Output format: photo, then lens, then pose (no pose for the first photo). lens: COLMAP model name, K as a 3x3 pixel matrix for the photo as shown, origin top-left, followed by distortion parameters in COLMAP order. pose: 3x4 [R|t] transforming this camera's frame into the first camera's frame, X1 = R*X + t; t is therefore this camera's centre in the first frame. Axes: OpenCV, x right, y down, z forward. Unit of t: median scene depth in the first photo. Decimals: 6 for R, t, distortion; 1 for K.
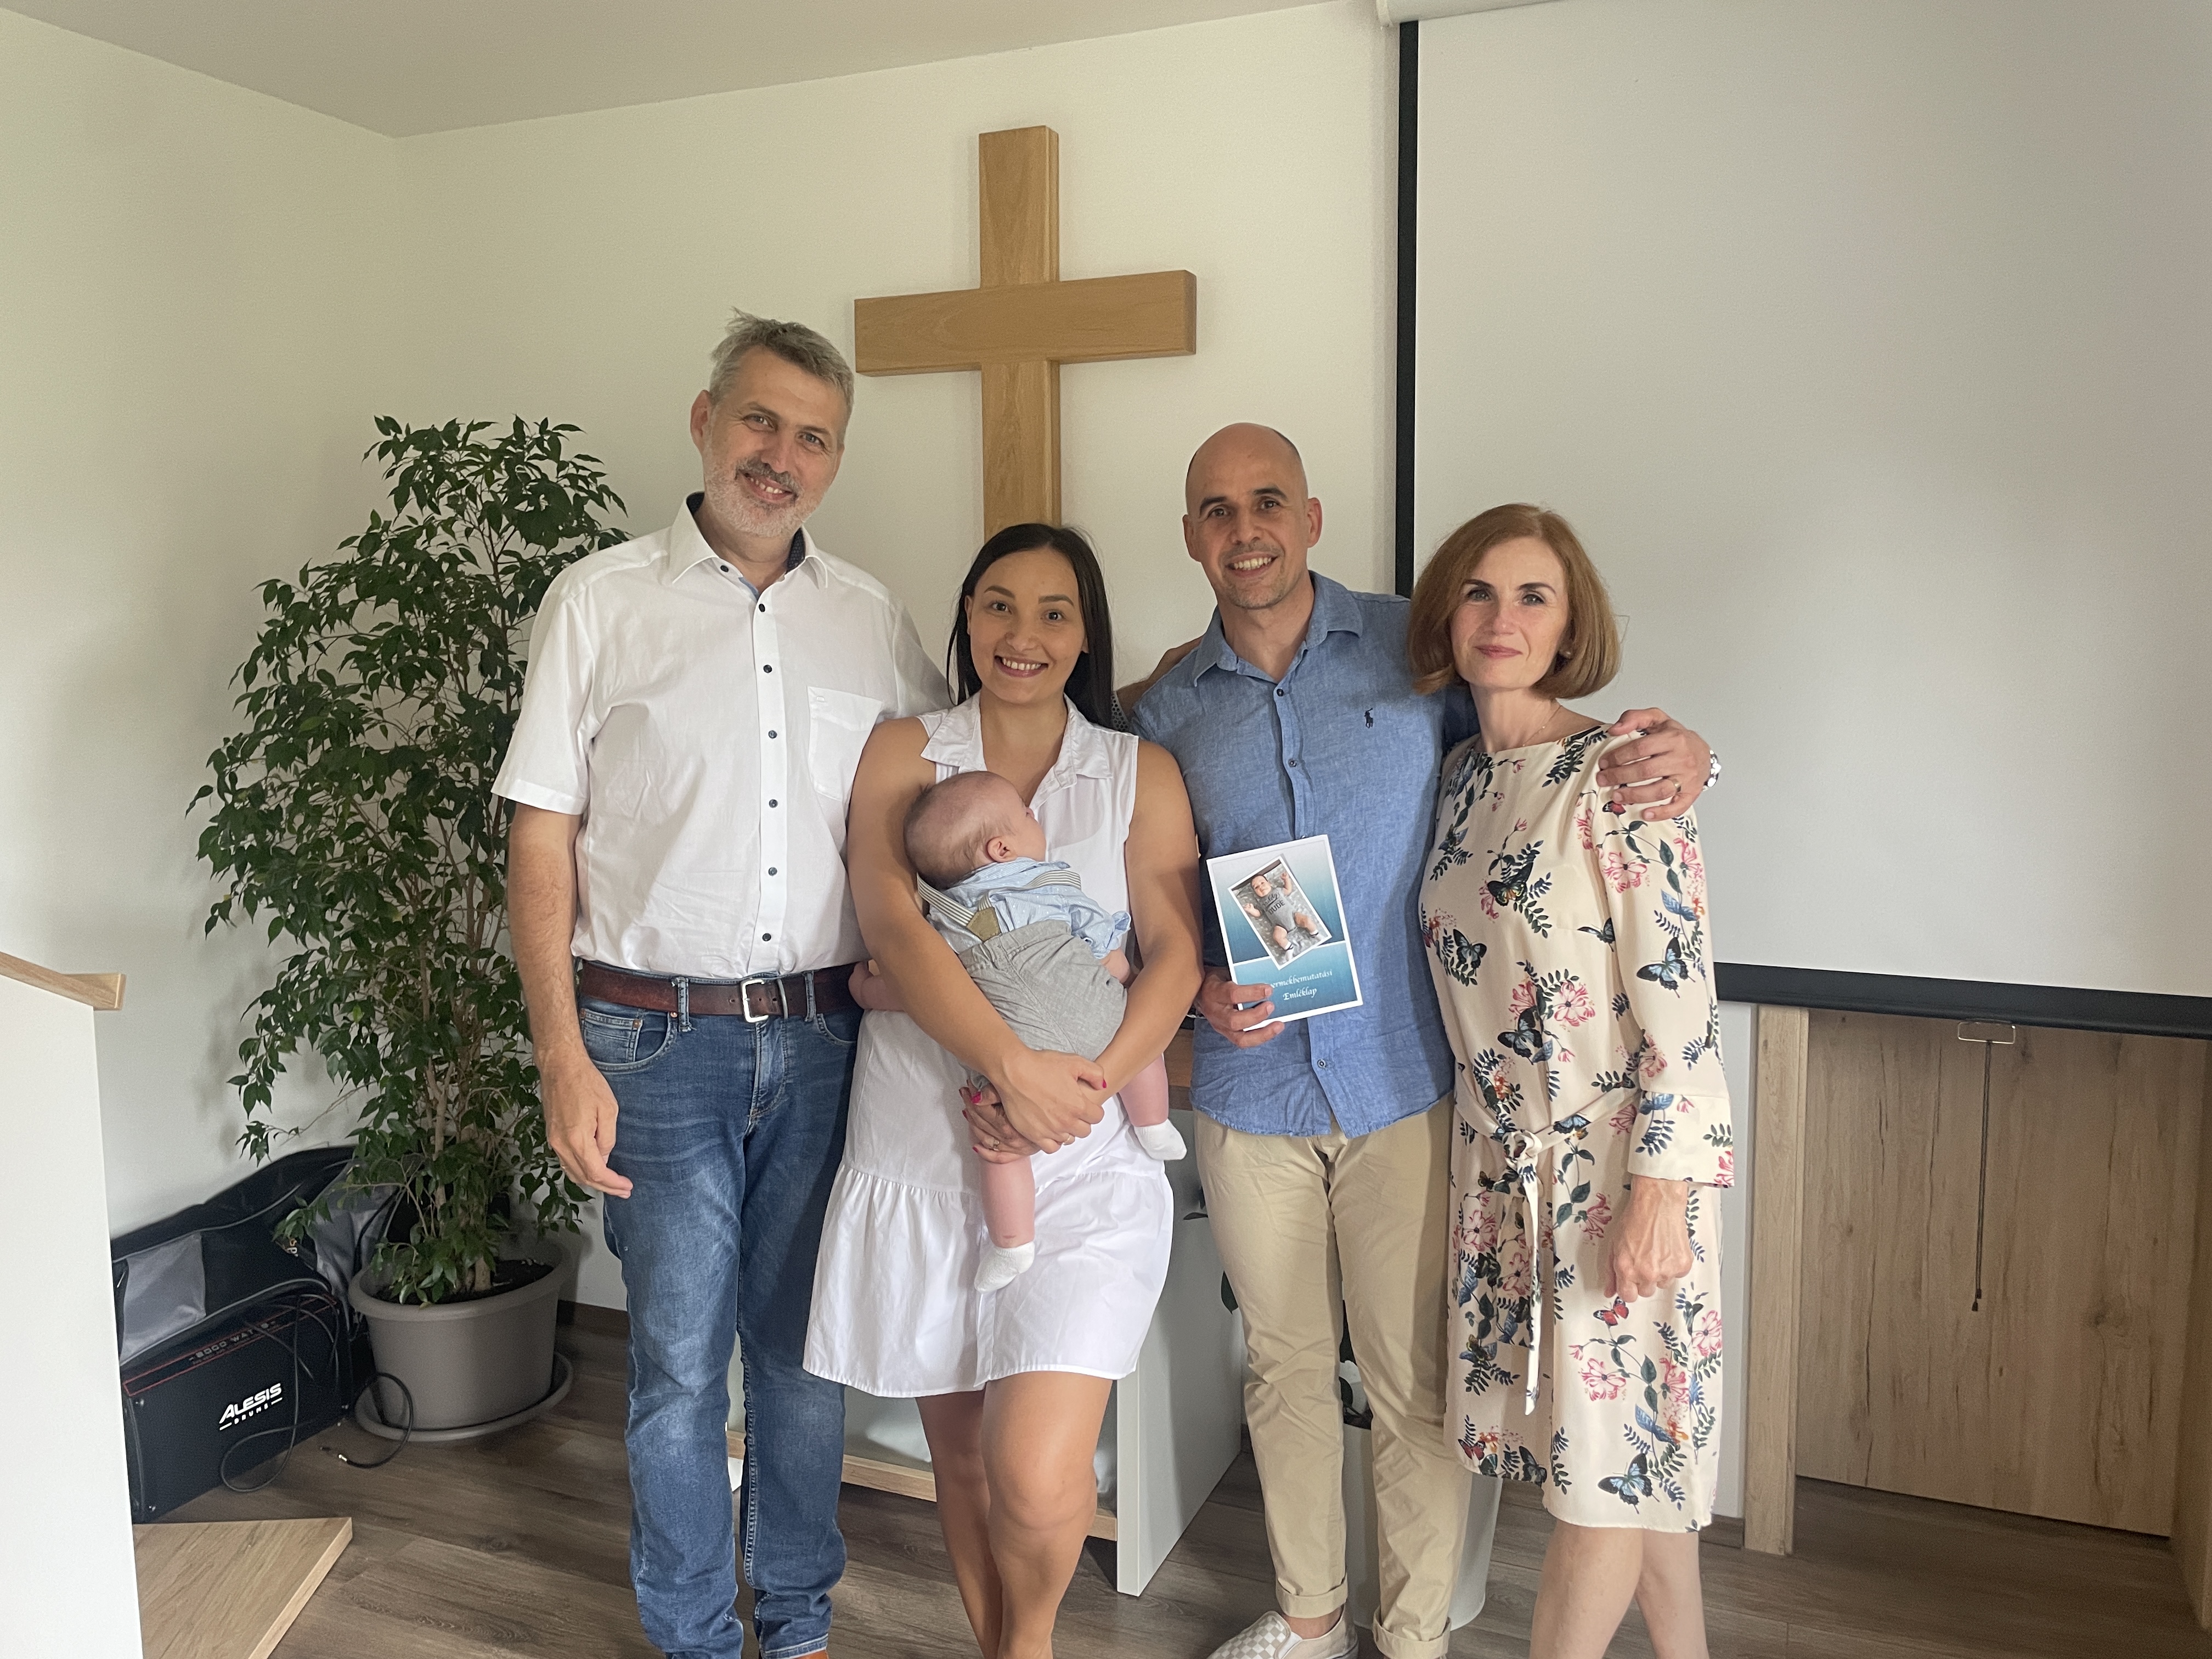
lens RADIAL K [[1668.8, 0, 1154.8], [0, 1668.8, 824.9], [0, 0, 1]] dist [0.095402, -0.113292]
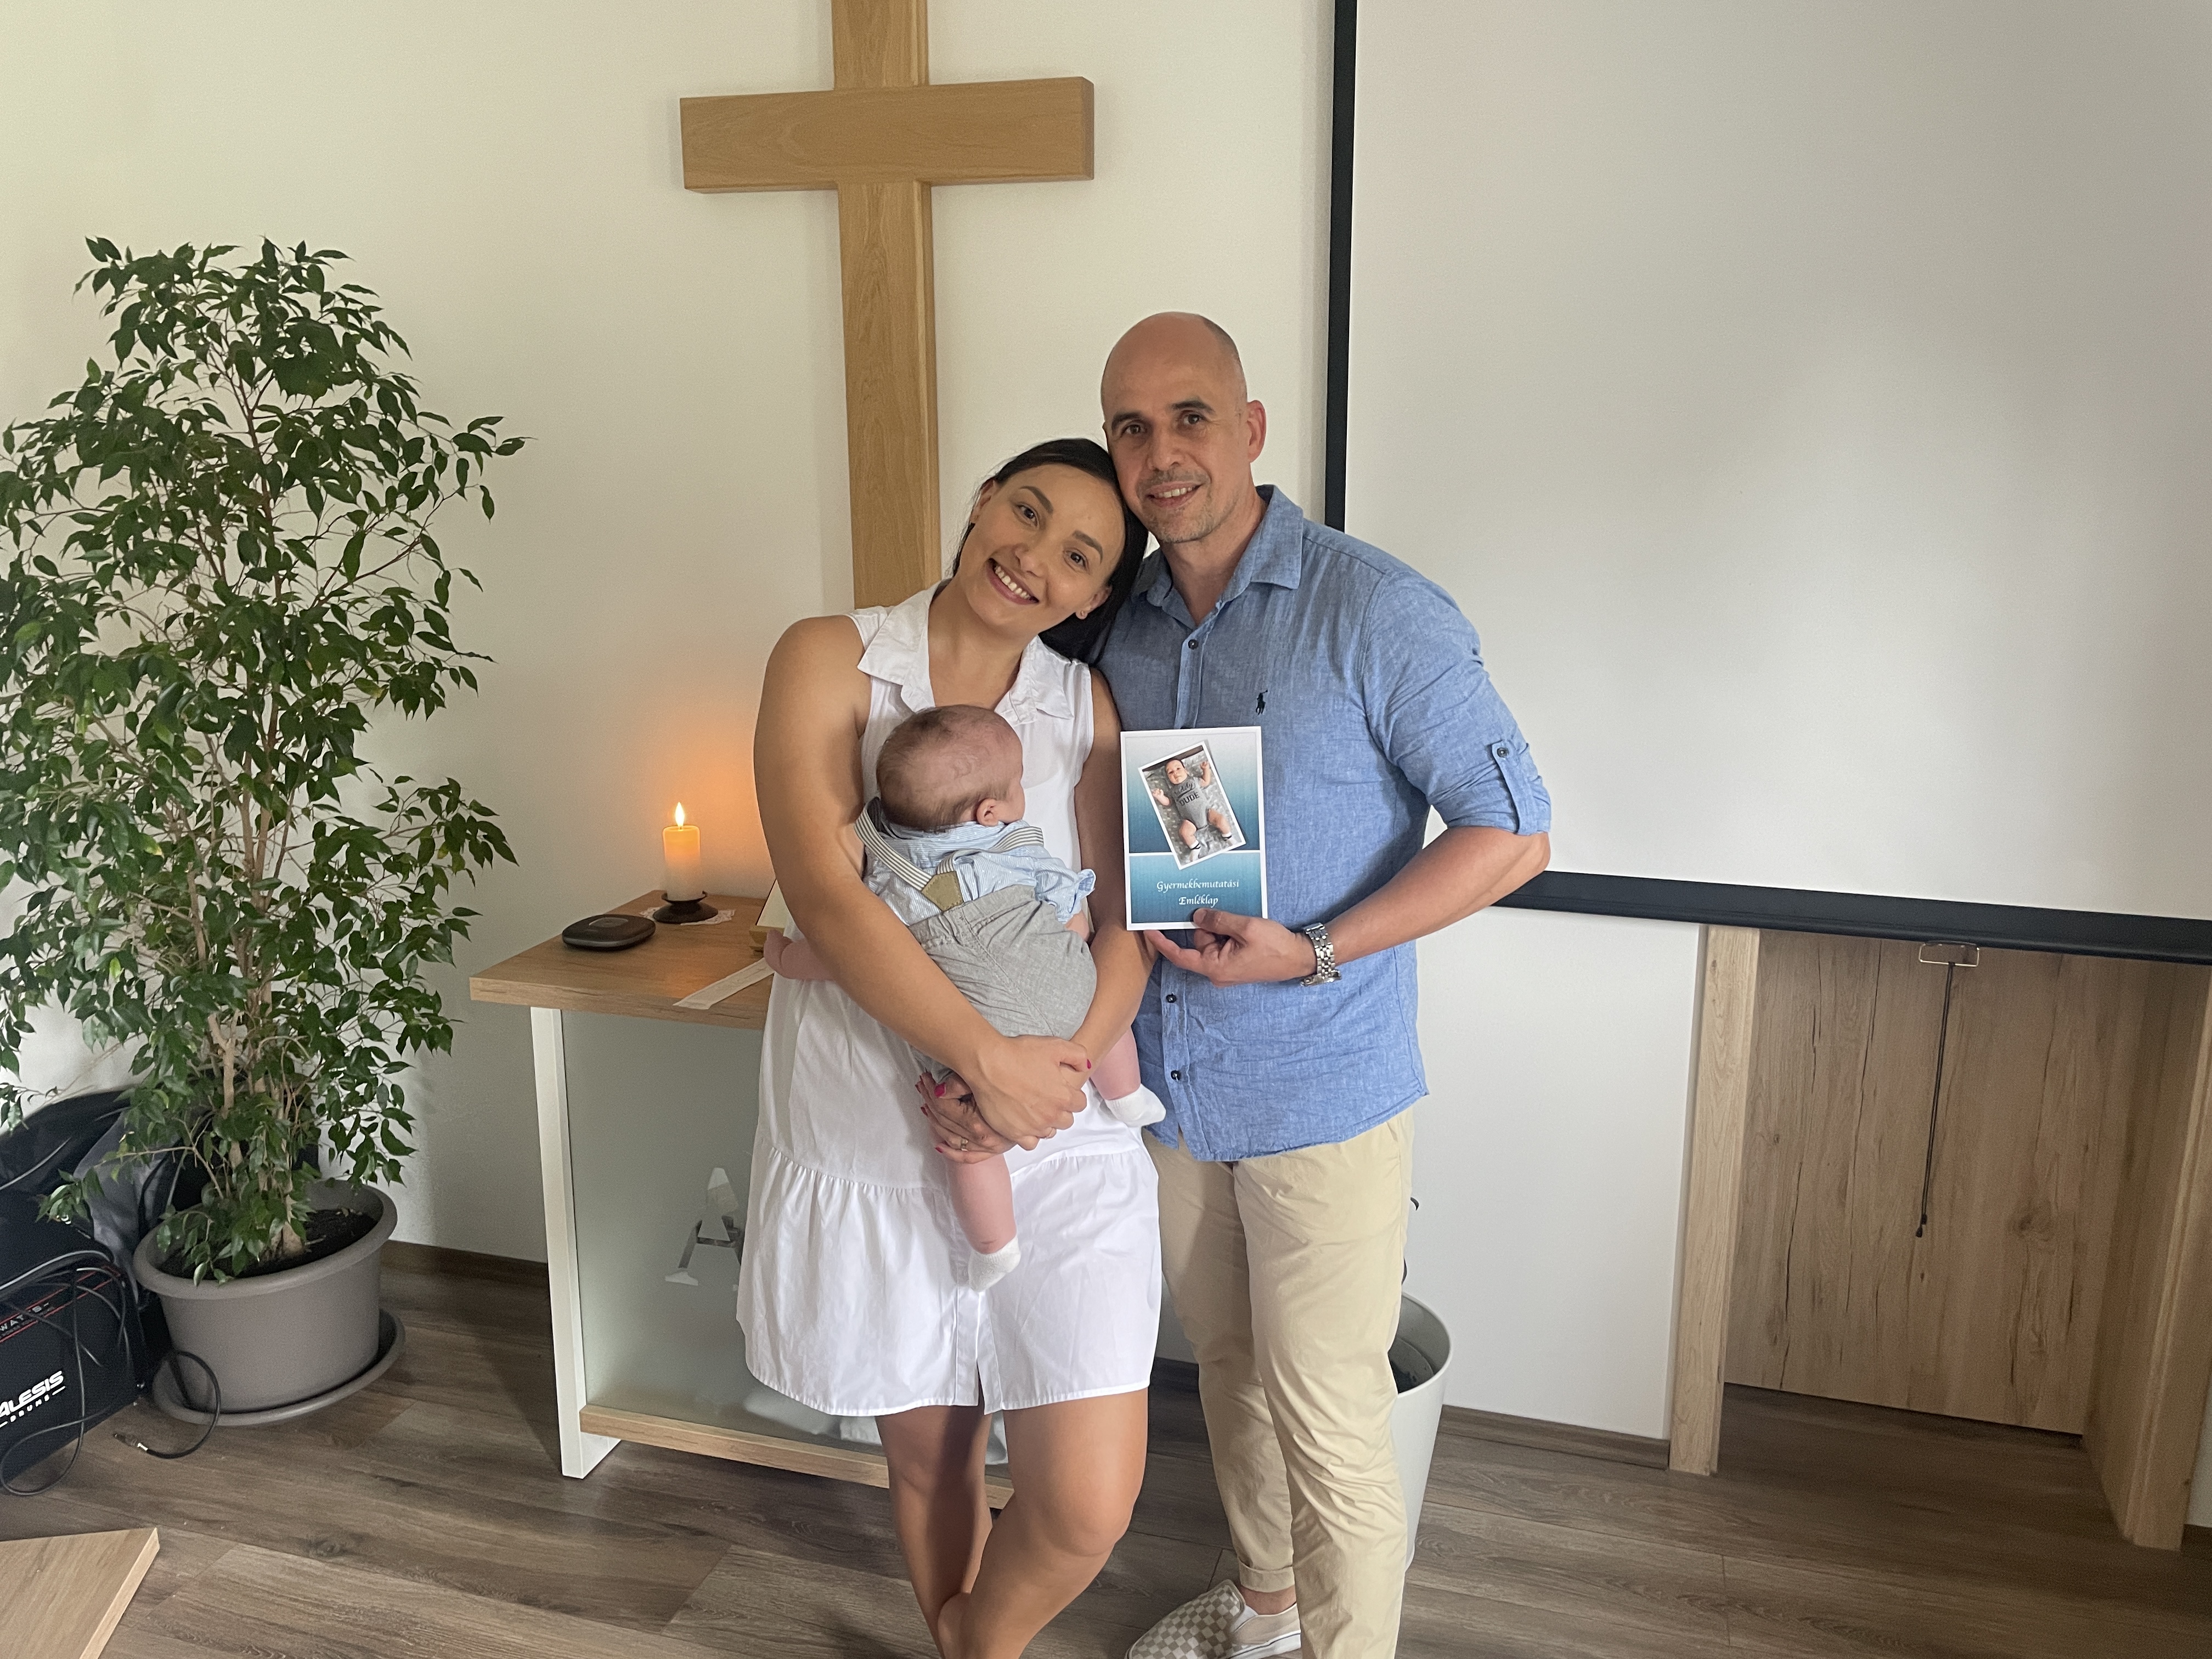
lens RADIAL K [[1668.8, 0, 1154.8], [0, 1668.8, 824.9], [0, 0, 1]] dist [0.095402, -0.113292]
pose [[0.994684, -0.016721, 0.101609, -0.037210], [0.004818, 0.993206, 0.116273, -0.052967], [-0.102863, -0.115166, 0.988006, 0.108790]]
